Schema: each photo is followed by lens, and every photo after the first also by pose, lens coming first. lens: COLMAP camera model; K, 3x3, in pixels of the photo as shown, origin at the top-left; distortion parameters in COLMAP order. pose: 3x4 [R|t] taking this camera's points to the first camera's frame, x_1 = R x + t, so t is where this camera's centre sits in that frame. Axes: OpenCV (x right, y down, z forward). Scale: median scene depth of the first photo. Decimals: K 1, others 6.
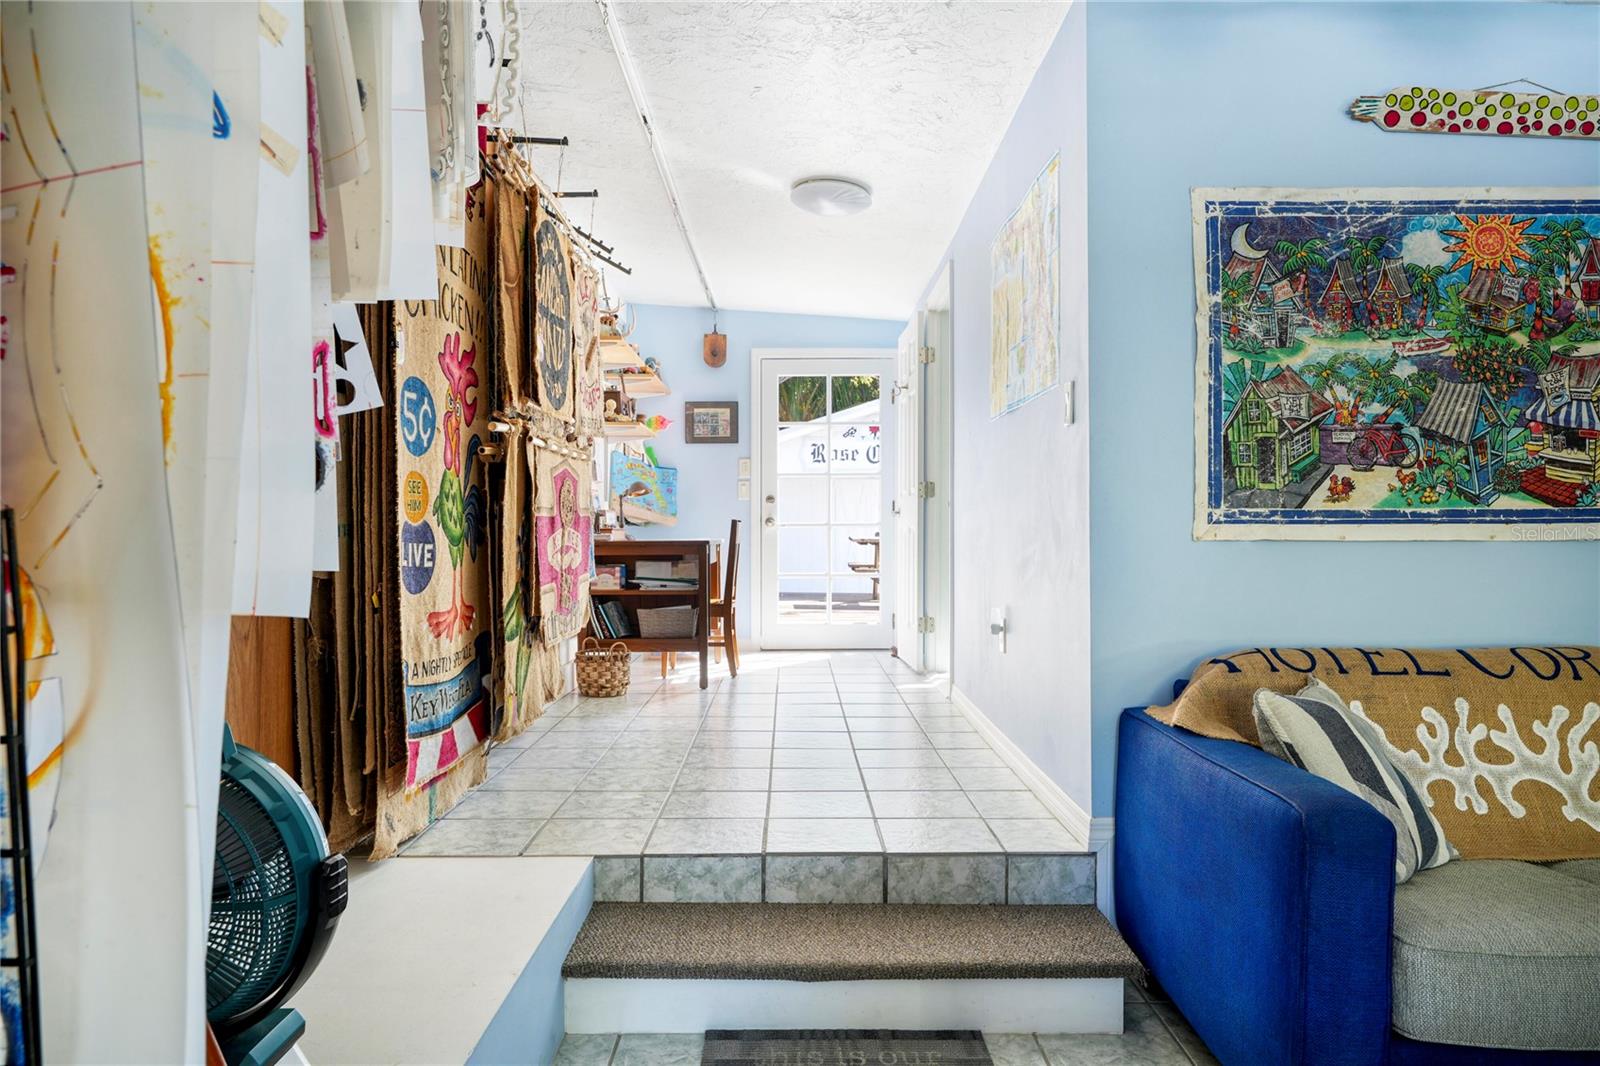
lens RADIAL K [[981.9, 0, 805.8], [0, 981.9, 532.9], [0, 0, 1]] dist [0.001877, -0.000397]
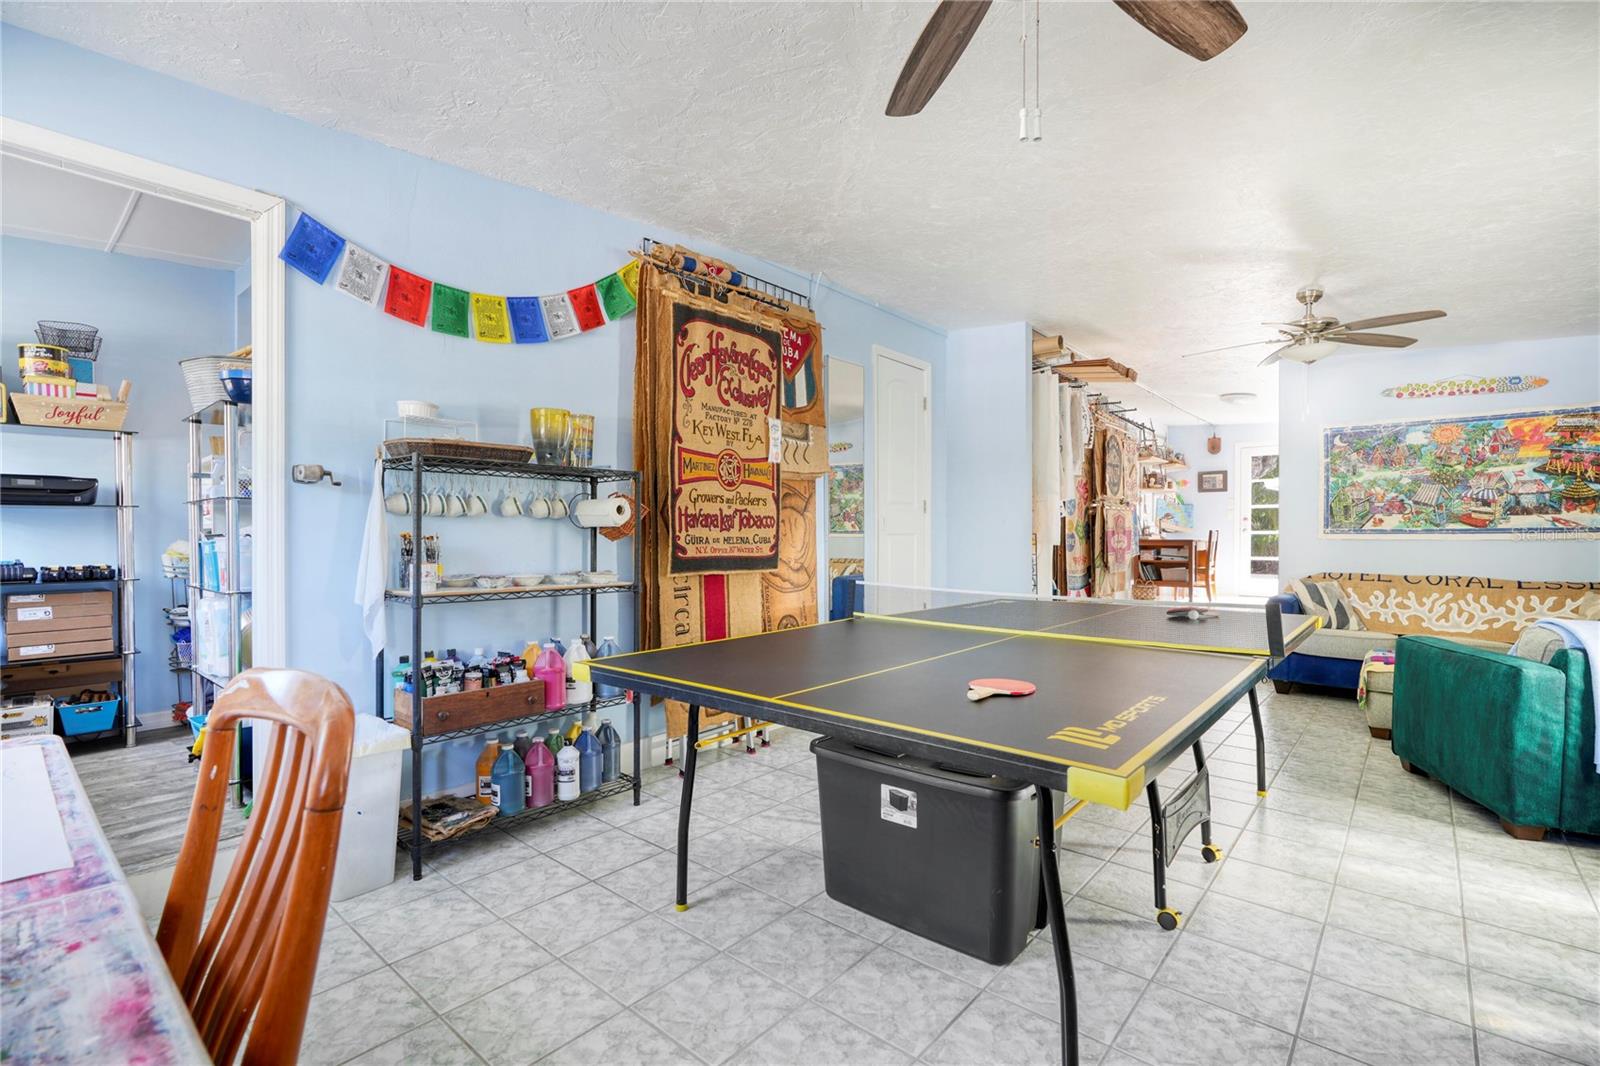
lens RADIAL K [[721.9, 0, 814.1], [0, 721.9, 537.0], [0, 0, 1]] dist [-0.009393, 0.004002]
pose [[0.755514, 0.003741, -0.655122, 0.679100], [-0.002333, 0.999993, 0.003021, -0.002285], [0.655128, -0.000754, 0.755517, -1.745357]]
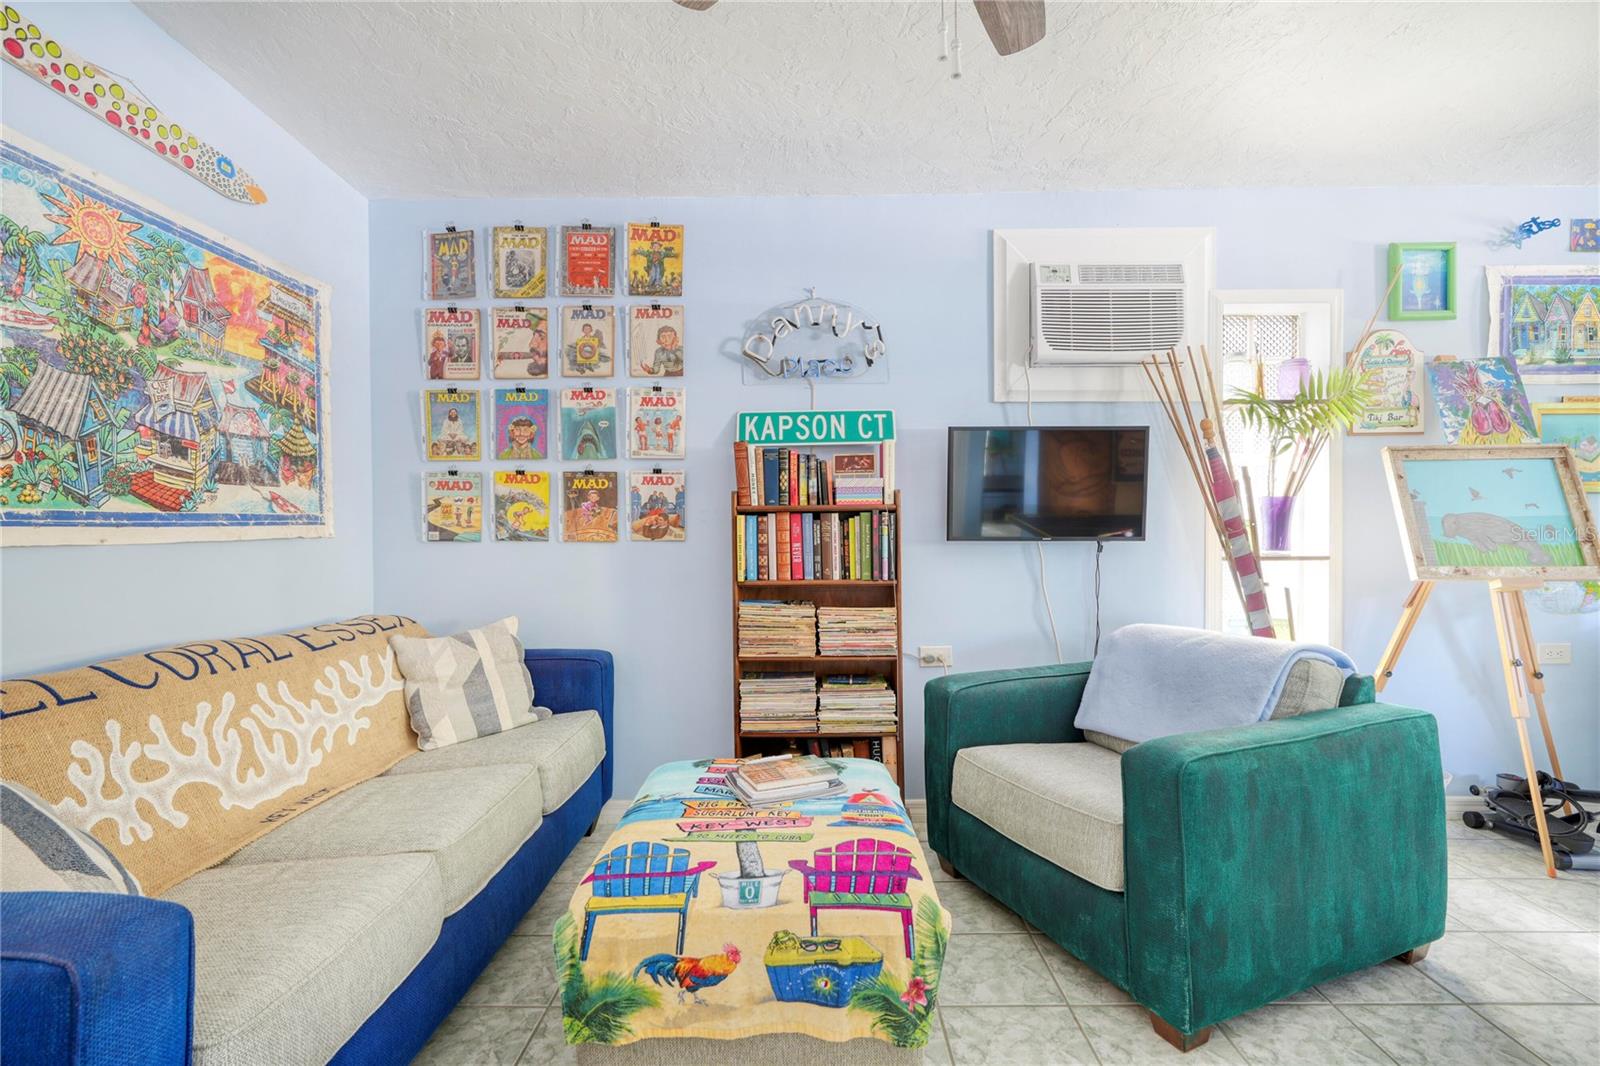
lens RADIAL K [[721.9, 0, 800.5], [0, 721.9, 533.0], [0, 0, 1]] dist [-0.009393, 0.004002]
pose [[0.026205, -0.002757, 0.999653, 0.021680], [0.004245, 0.999987, 0.002646, -0.002467], [-0.999648, 0.004174, 0.026217, 0.306751]]
